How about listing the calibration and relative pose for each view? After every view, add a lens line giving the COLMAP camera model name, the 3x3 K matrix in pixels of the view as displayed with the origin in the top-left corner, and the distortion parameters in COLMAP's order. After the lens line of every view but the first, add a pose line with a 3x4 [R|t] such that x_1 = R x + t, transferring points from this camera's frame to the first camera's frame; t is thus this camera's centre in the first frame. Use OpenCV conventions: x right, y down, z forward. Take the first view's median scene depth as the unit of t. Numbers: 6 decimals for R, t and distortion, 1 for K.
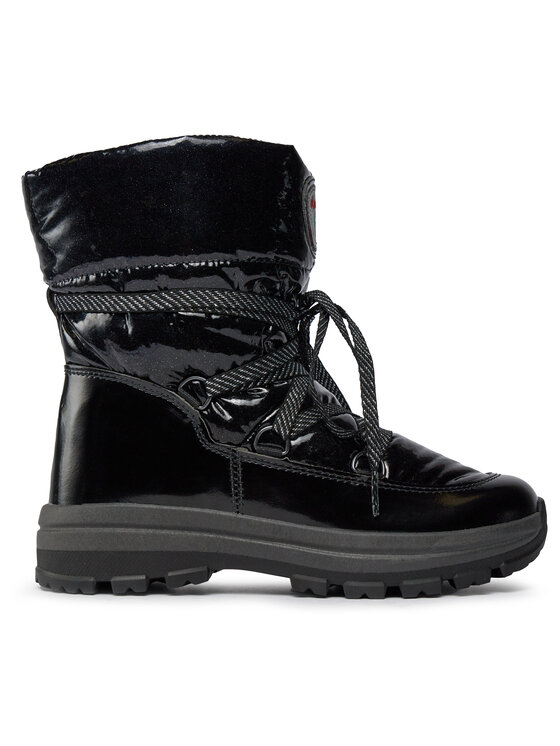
lens RADIAL K [[1310.2, 0, 280.0], [0, 1310.2, 373.0], [0, 0, 1]] dist [-0.028434, -0.055933]
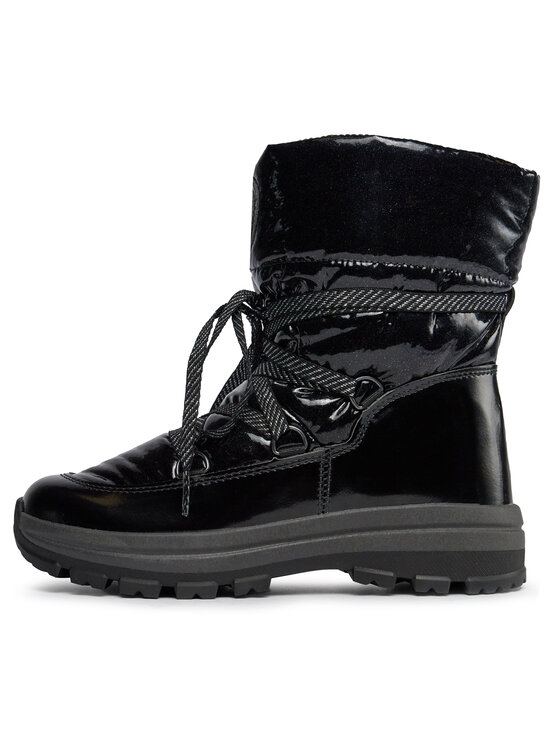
lens RADIAL K [[1312.1, 0, 280.0], [0, 1312.1, 373.0], [0, 0, 1]] dist [-0.027113, -0.009588]
pose [[0.817928, 0.041349, 0.573833, -0.672658], [-0.041426, 0.999058, -0.012941, 0.015294], [-0.573828, -0.013187, 0.818870, 0.212379]]
